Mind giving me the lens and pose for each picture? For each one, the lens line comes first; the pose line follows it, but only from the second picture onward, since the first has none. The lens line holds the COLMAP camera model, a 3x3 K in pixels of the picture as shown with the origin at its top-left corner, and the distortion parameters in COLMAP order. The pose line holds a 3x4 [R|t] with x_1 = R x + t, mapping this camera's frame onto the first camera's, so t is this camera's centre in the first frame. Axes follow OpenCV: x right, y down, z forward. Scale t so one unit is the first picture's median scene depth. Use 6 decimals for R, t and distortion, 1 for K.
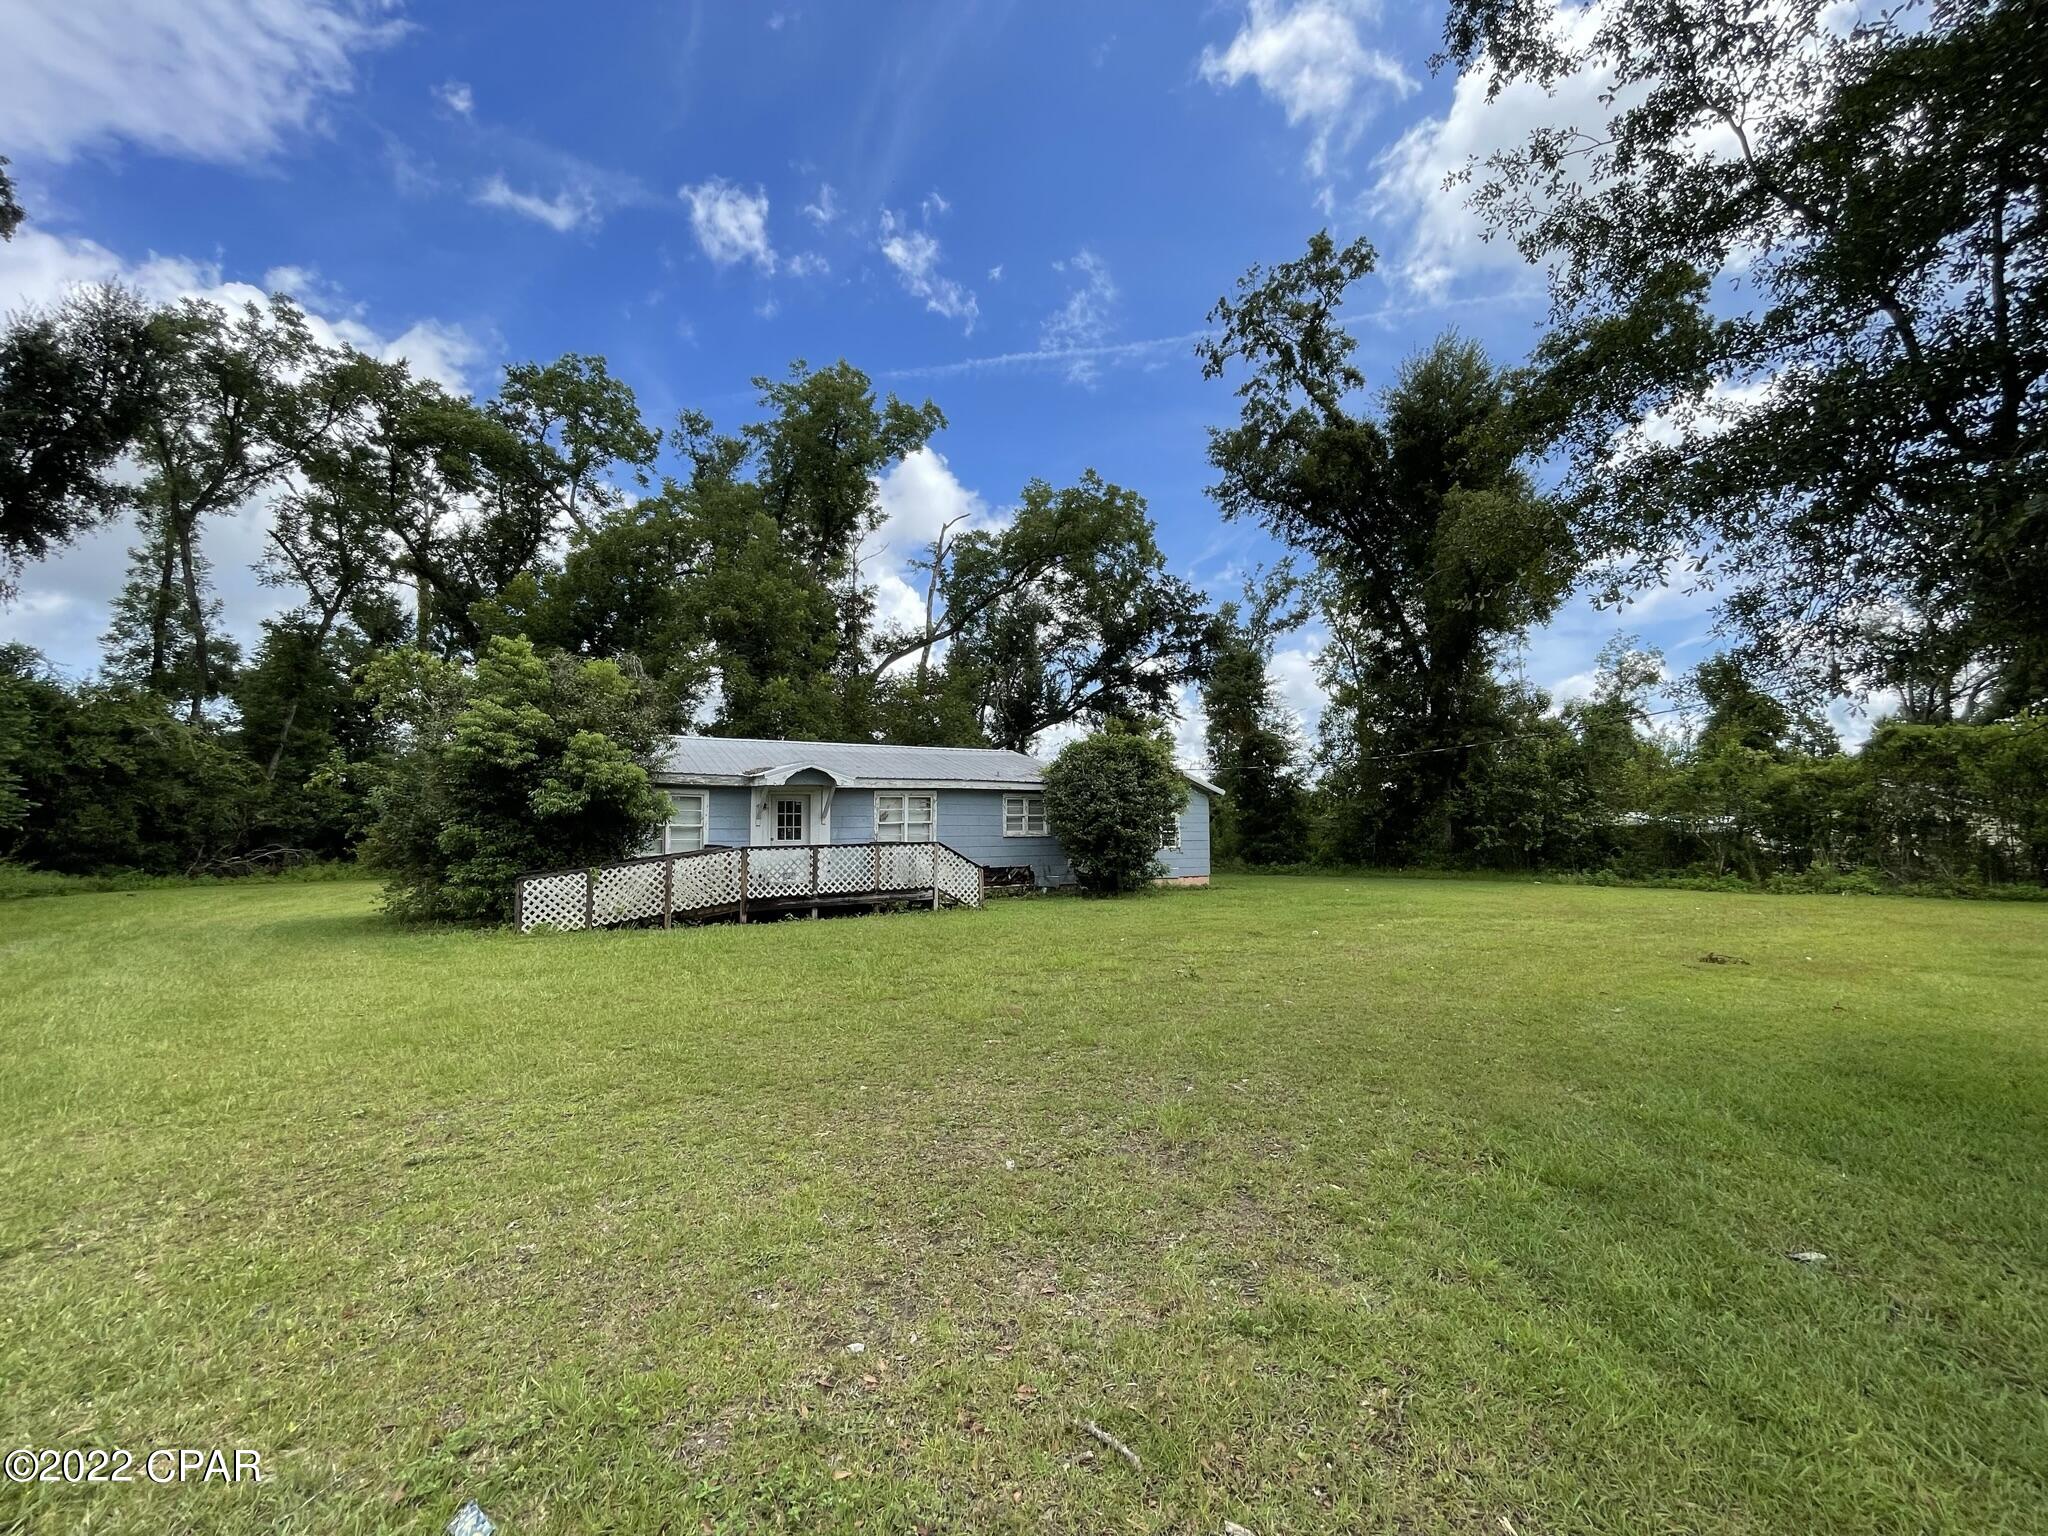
lens RADIAL K [[824.9, 0, 1003.2], [0, 824.9, 770.2], [0, 0, 1]] dist [-0.012604, 0.000009]
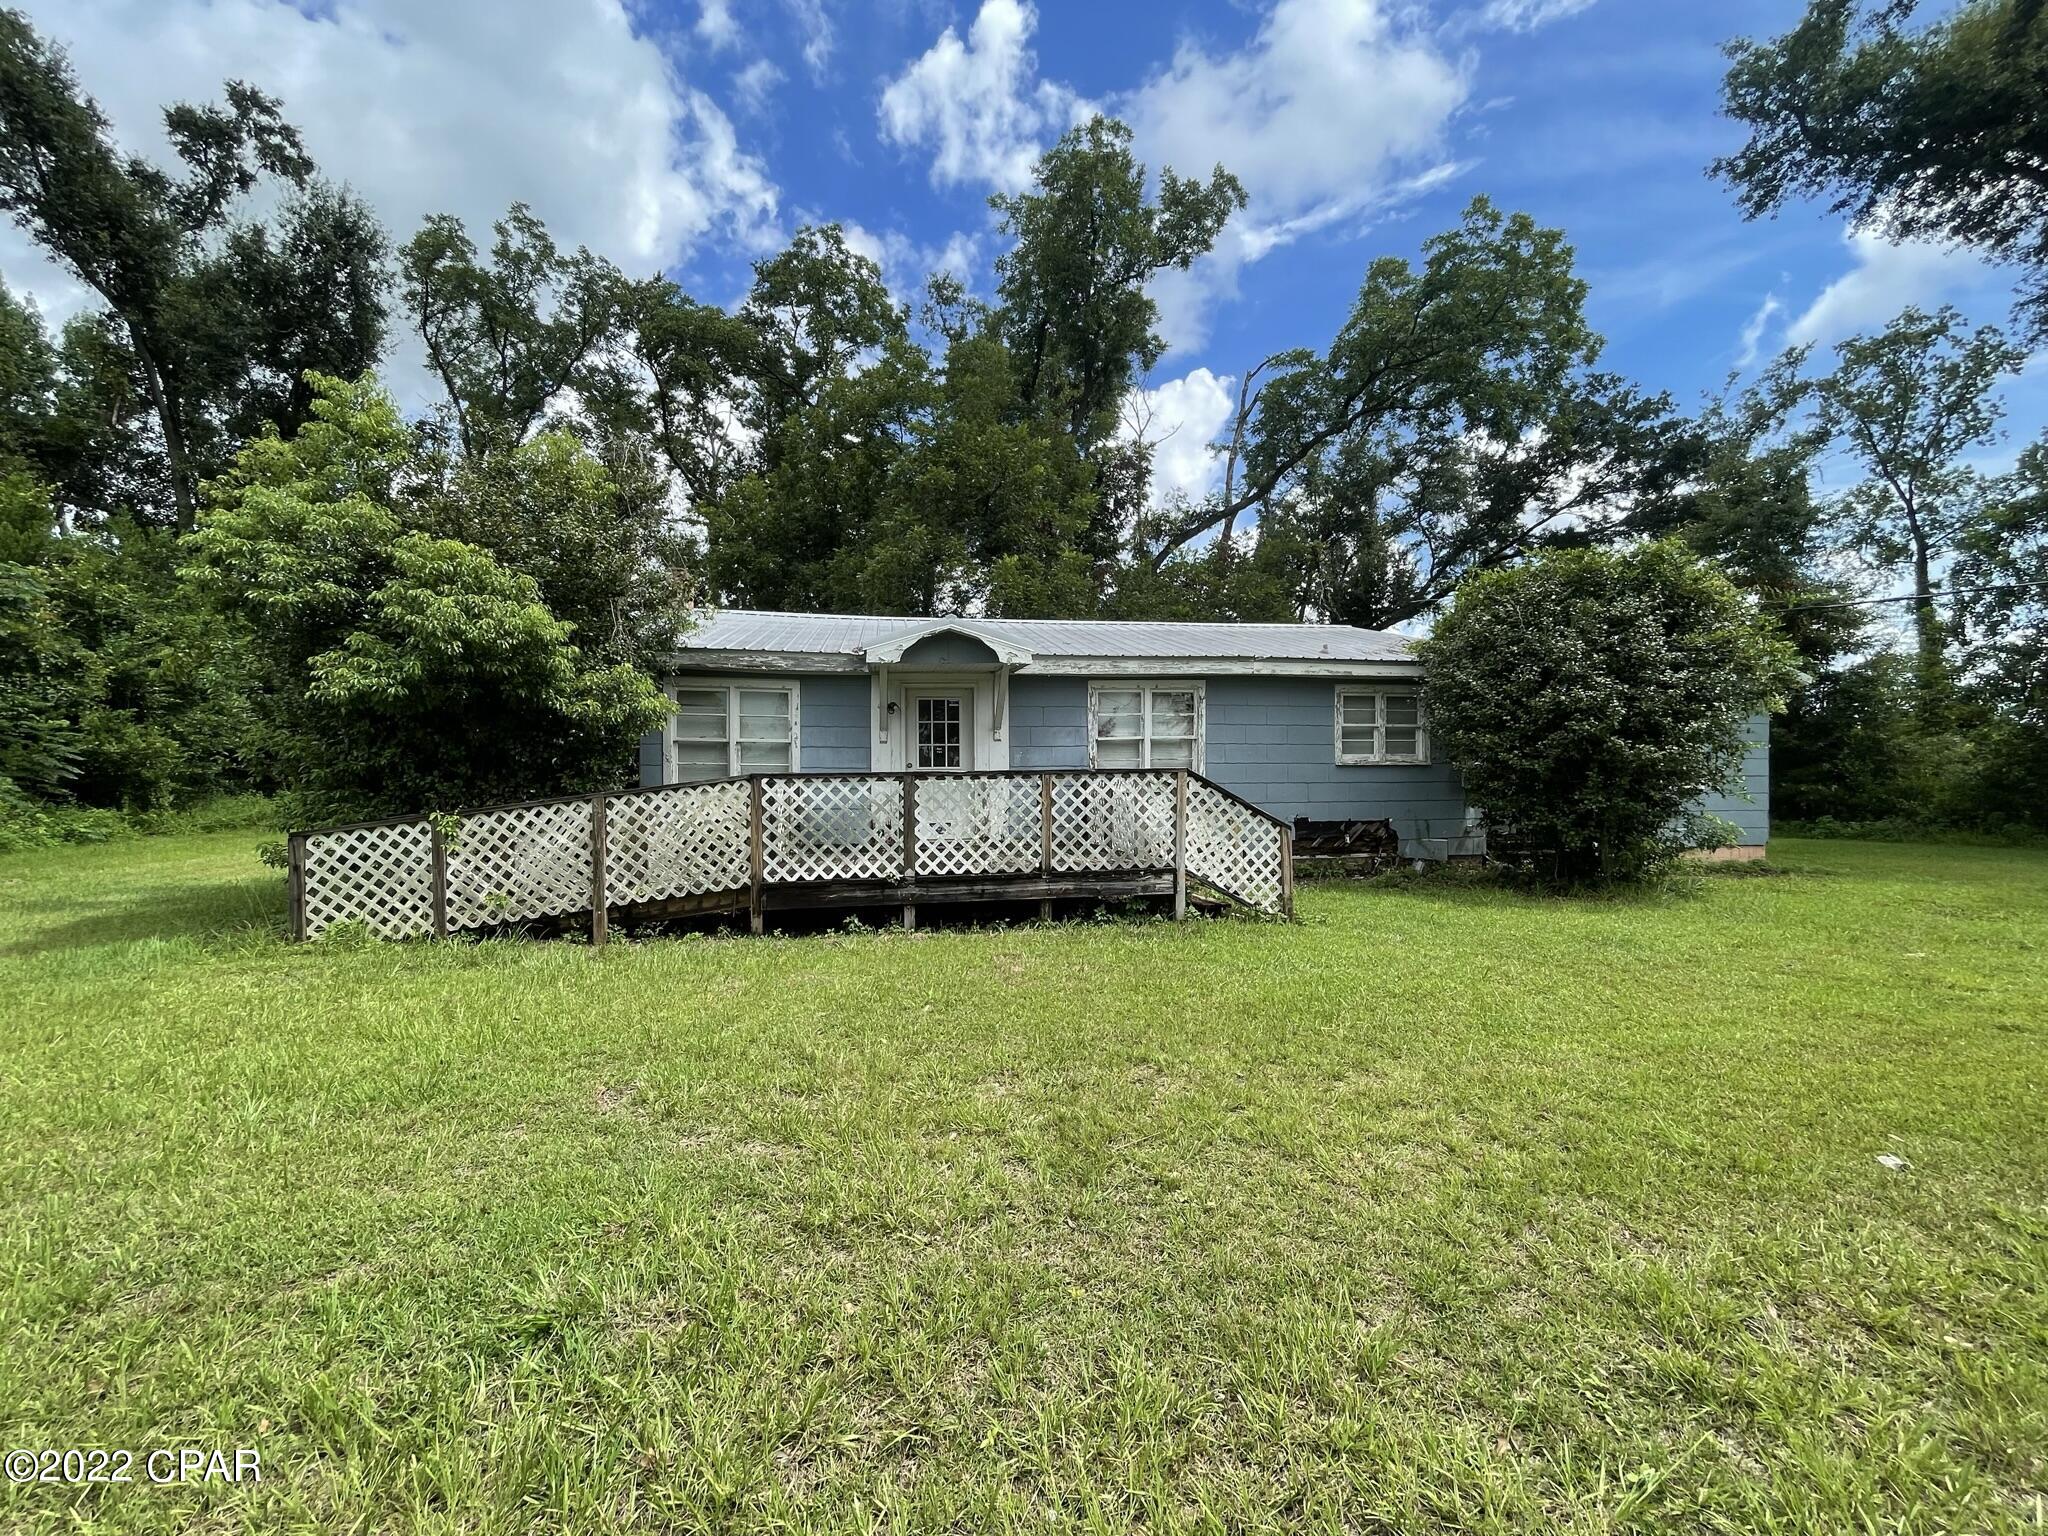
lens RADIAL K [[824.9, 0, 1003.2], [0, 824.9, 770.2], [0, 0, 1]] dist [-0.012604, 0.000009]
pose [[0.930795, 0.004194, -0.365518, -0.005305], [0.022669, 0.997347, 0.069170, 0.041379], [0.364839, -0.072669, 0.928230, 0.414461]]
